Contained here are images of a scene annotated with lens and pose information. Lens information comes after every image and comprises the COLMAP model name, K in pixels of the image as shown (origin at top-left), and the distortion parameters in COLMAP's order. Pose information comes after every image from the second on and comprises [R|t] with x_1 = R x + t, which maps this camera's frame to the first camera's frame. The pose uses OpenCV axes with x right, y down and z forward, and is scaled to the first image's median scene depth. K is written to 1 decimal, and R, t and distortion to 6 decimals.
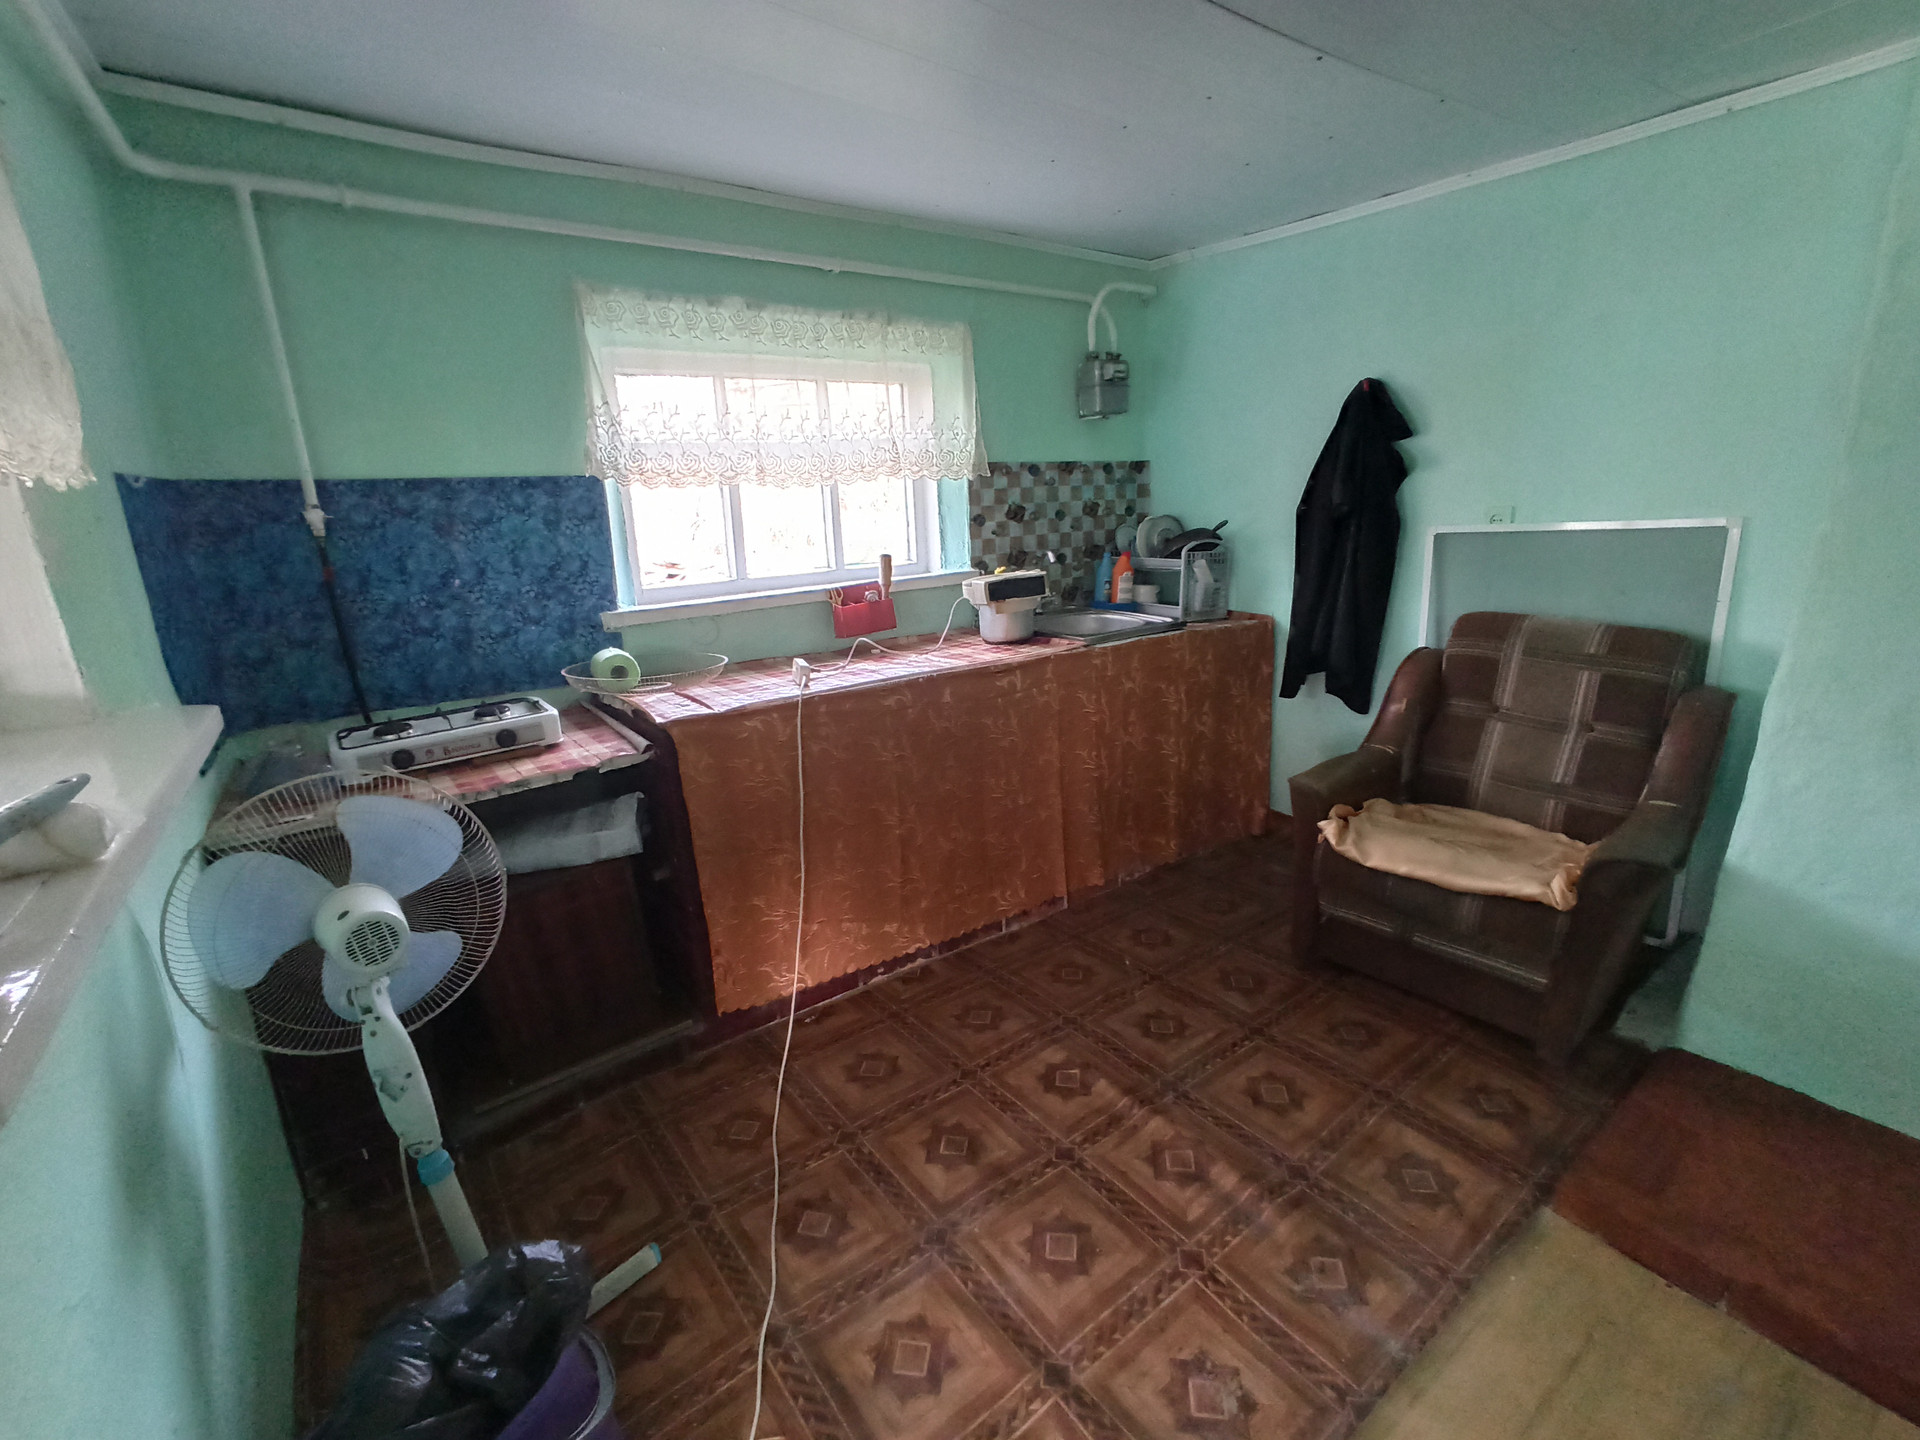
lens RADIAL K [[852.7, 0, 960.0], [0, 852.7, 720.0], [0, 0, 1]] dist [-0.001594, -0.000151]
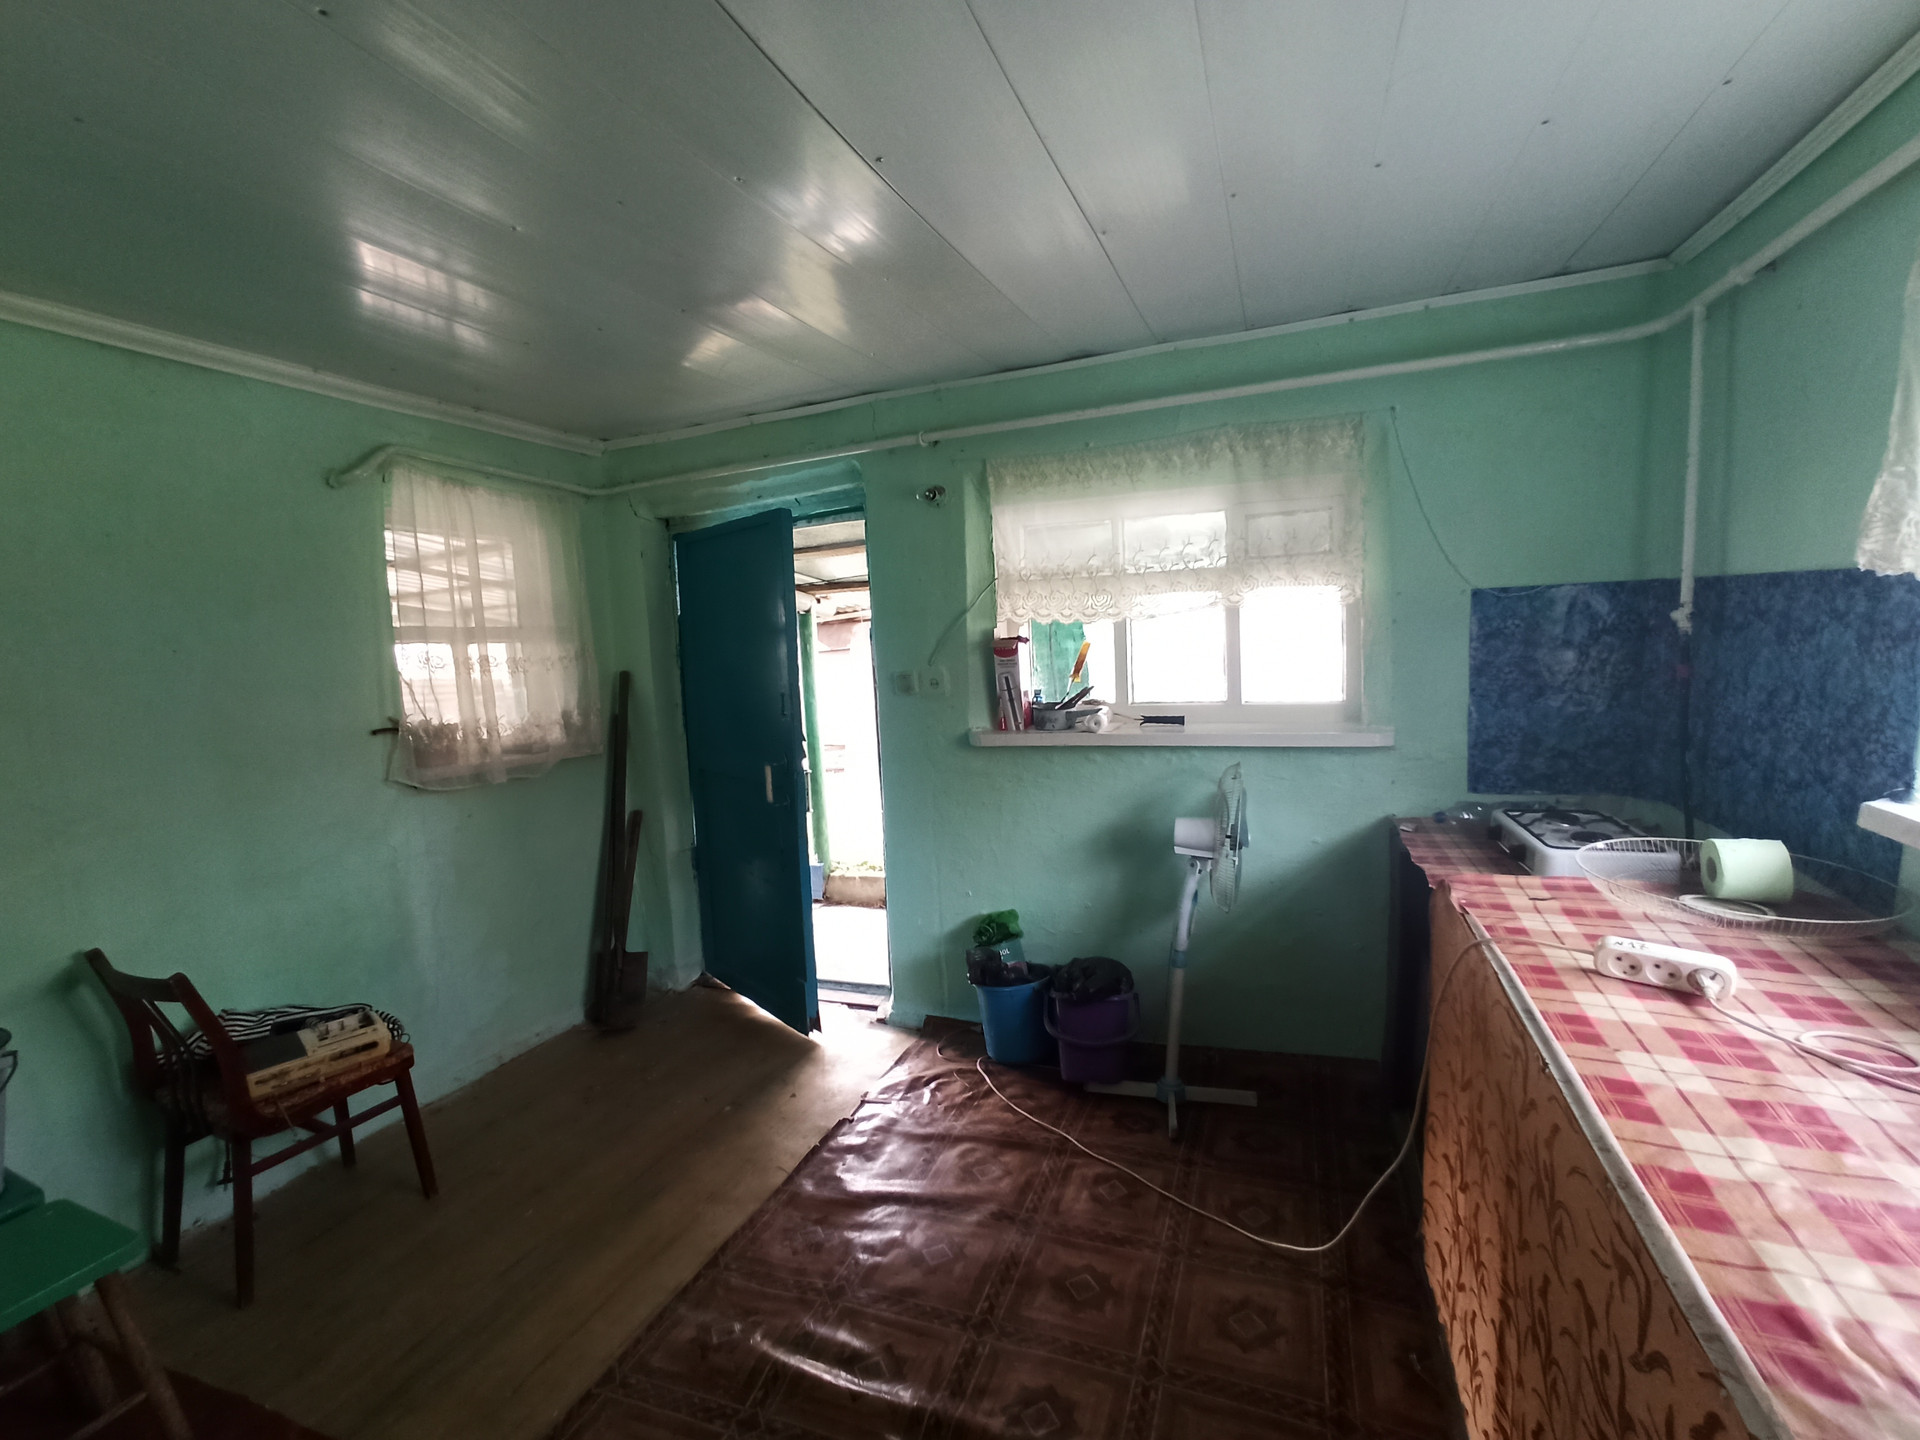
lens RADIAL K [[852.7, 0, 960.0], [0, 852.7, 720.0], [0, 0, 1]] dist [-0.001594, -0.000151]
pose [[-0.837313, 0.143314, -0.527606, 0.498840], [-0.059241, 0.935567, 0.348145, -0.421481], [0.543505, 0.322763, -0.774872, 1.354383]]
